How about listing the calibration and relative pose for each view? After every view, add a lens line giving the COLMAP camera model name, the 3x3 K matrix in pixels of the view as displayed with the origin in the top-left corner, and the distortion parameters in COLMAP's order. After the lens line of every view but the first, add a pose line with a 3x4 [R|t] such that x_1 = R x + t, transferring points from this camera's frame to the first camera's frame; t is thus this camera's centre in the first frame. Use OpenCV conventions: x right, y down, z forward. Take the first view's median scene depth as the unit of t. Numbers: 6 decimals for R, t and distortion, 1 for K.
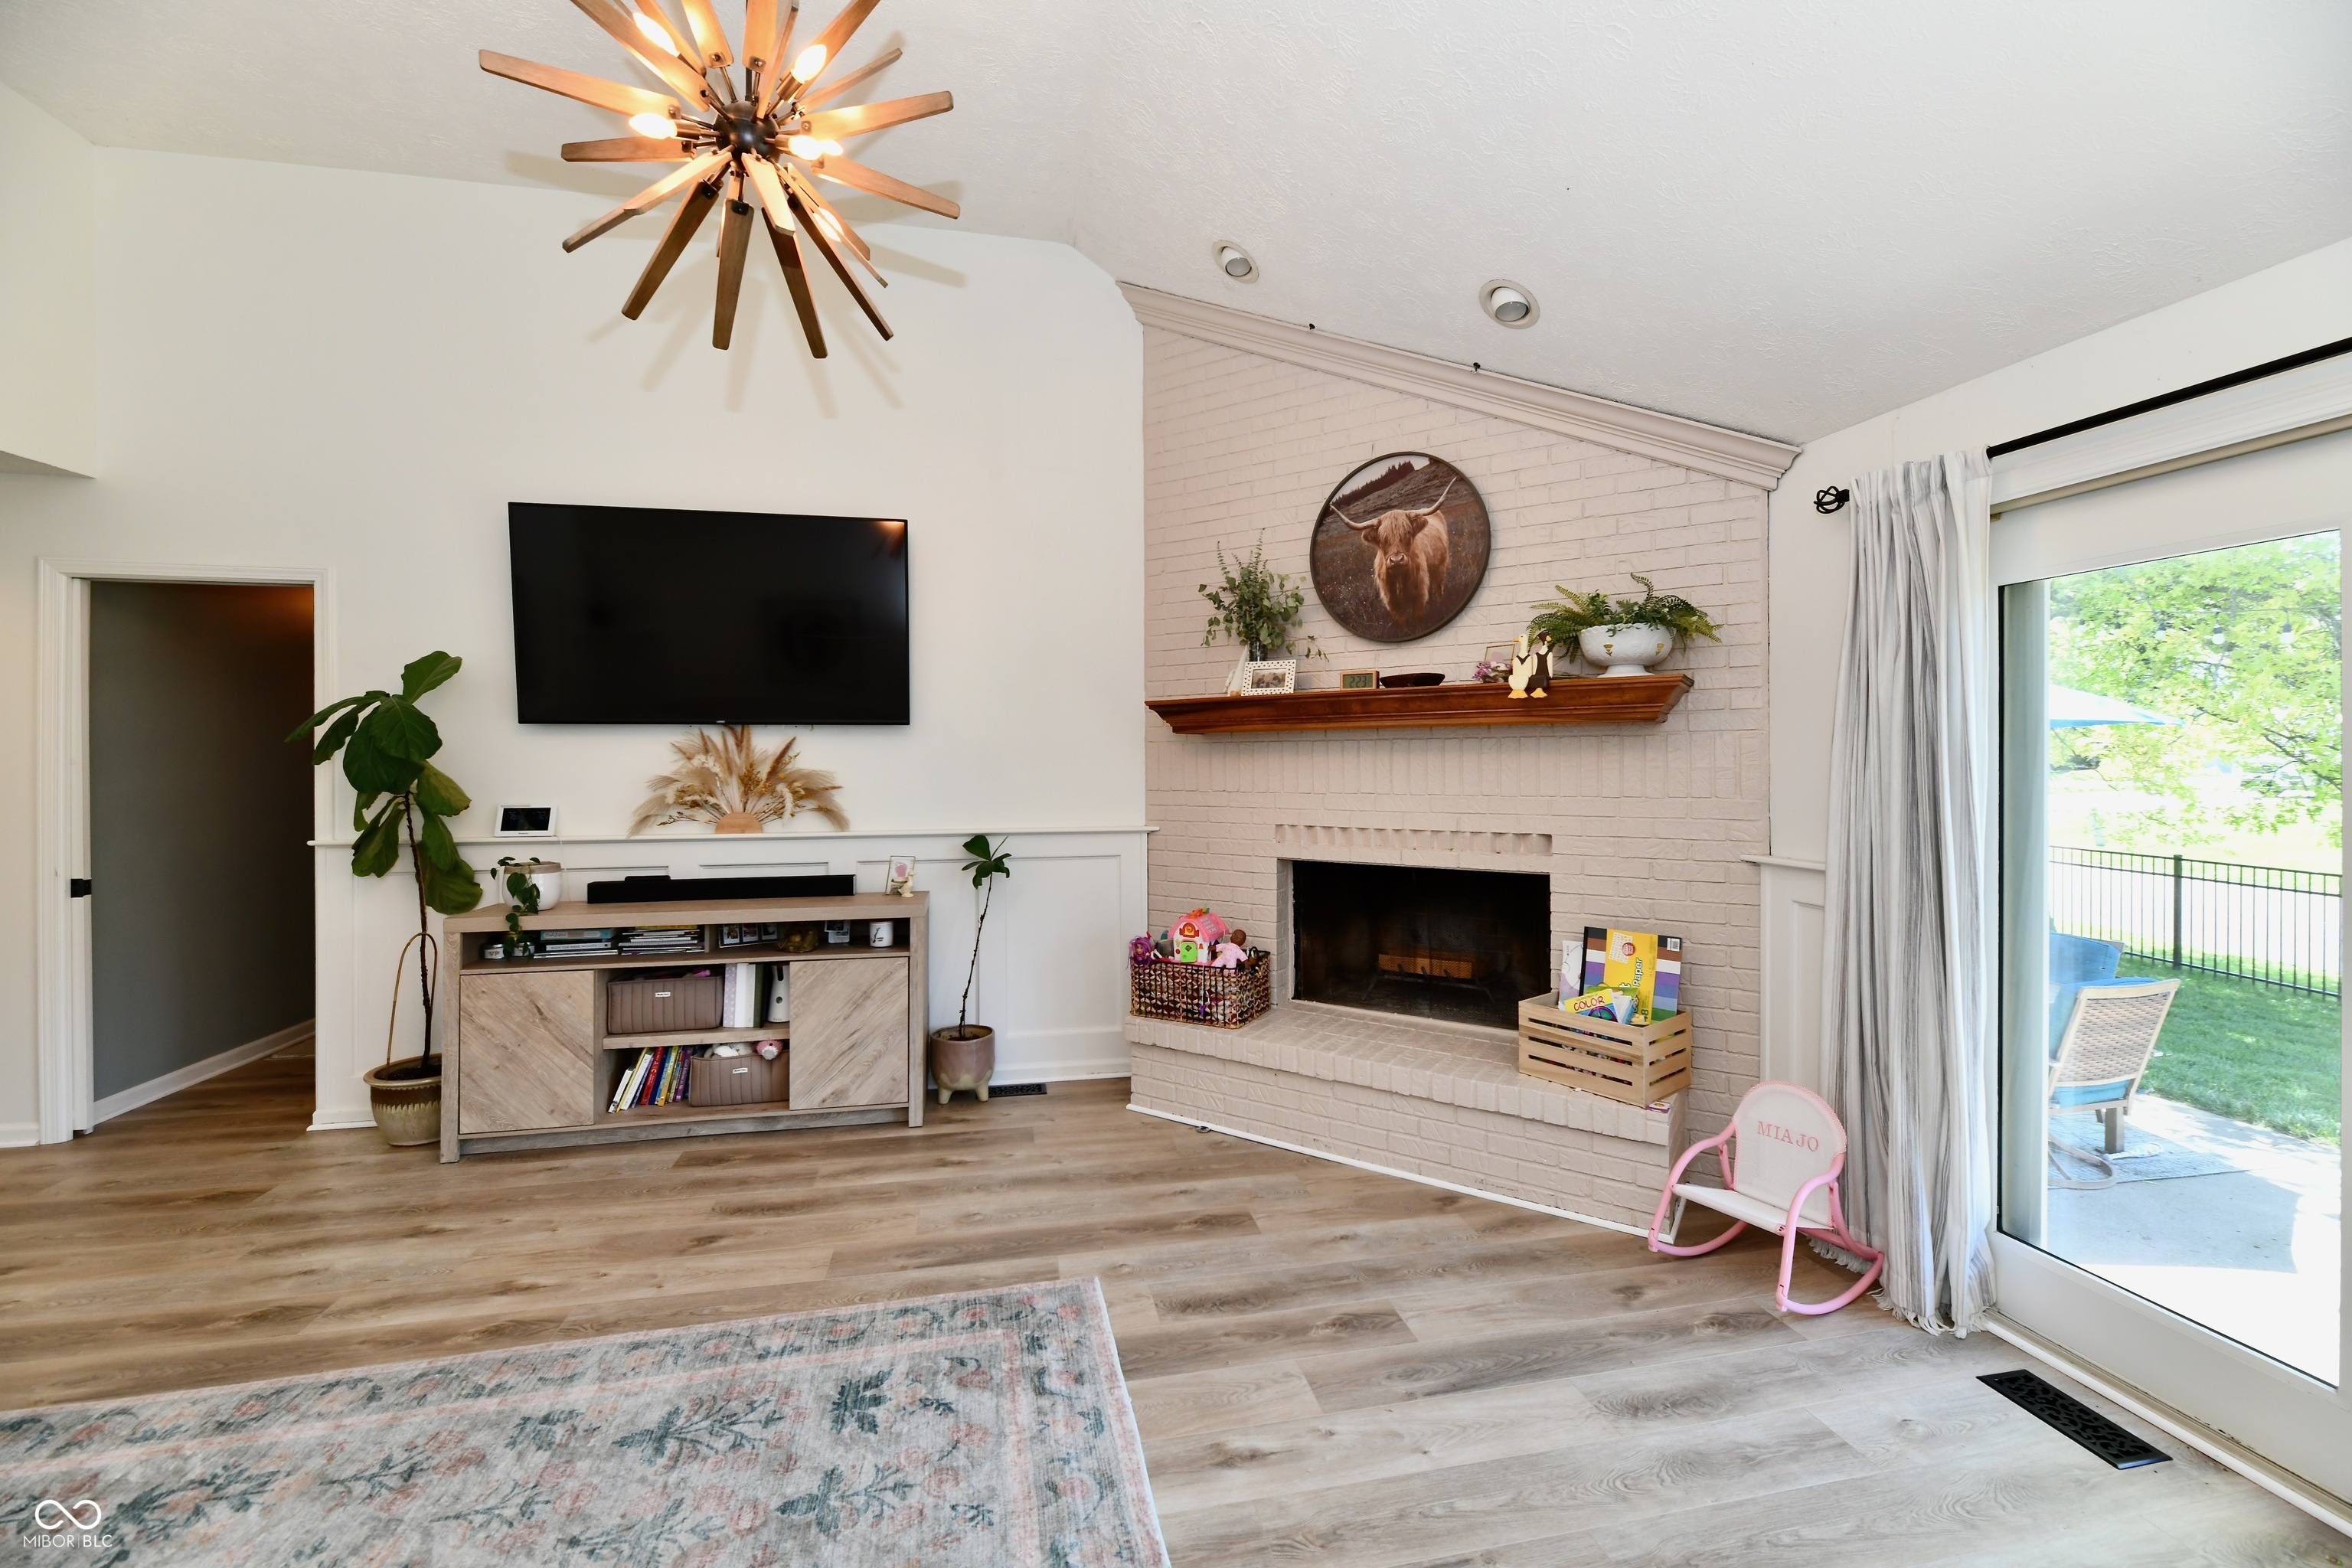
lens RADIAL K [[962.2, 0, 1189.4], [0, 962.2, 758.8], [0, 0, 1]] dist [-0.001133, -0.003122]
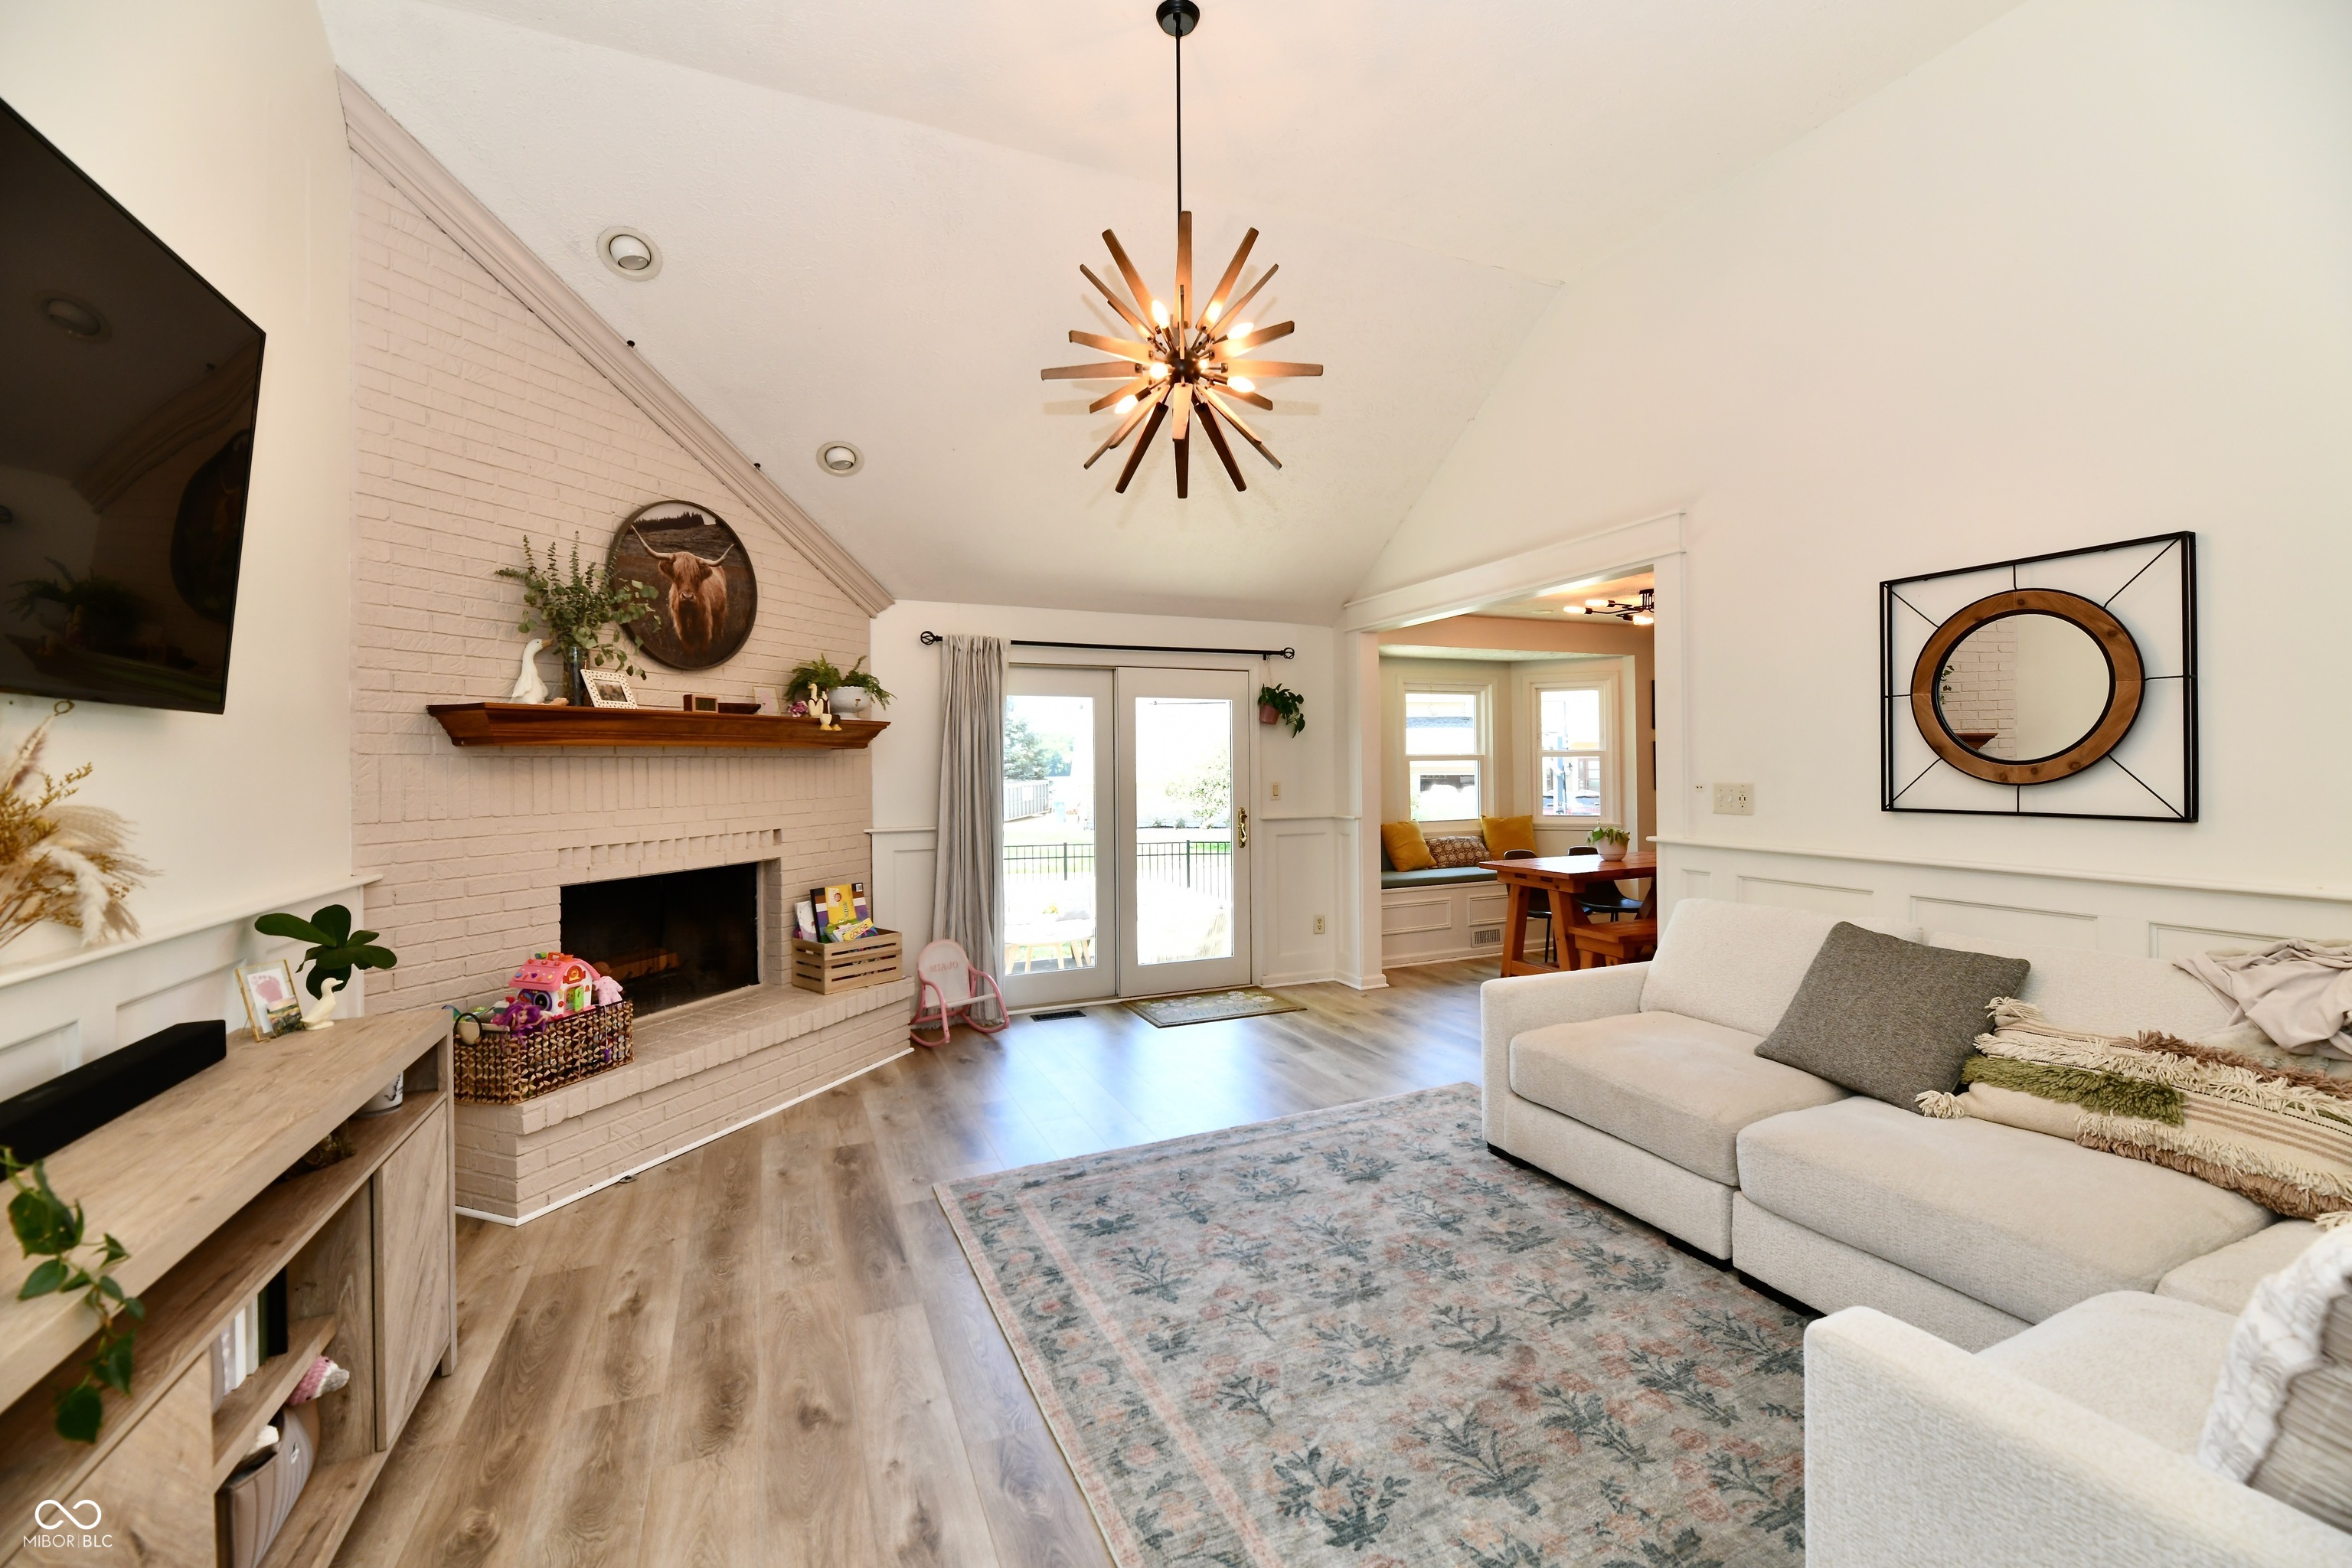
lens RADIAL K [[962.2, 0, 1189.4], [0, 962.2, 758.8], [0, 0, 1]] dist [-0.001133, -0.003122]
pose [[-0.206843, 0.014307, 0.978270, -1.074330], [0.014519, 0.999828, -0.011553, 0.003670], [-0.978266, 0.011814, -0.207015, 0.713383]]
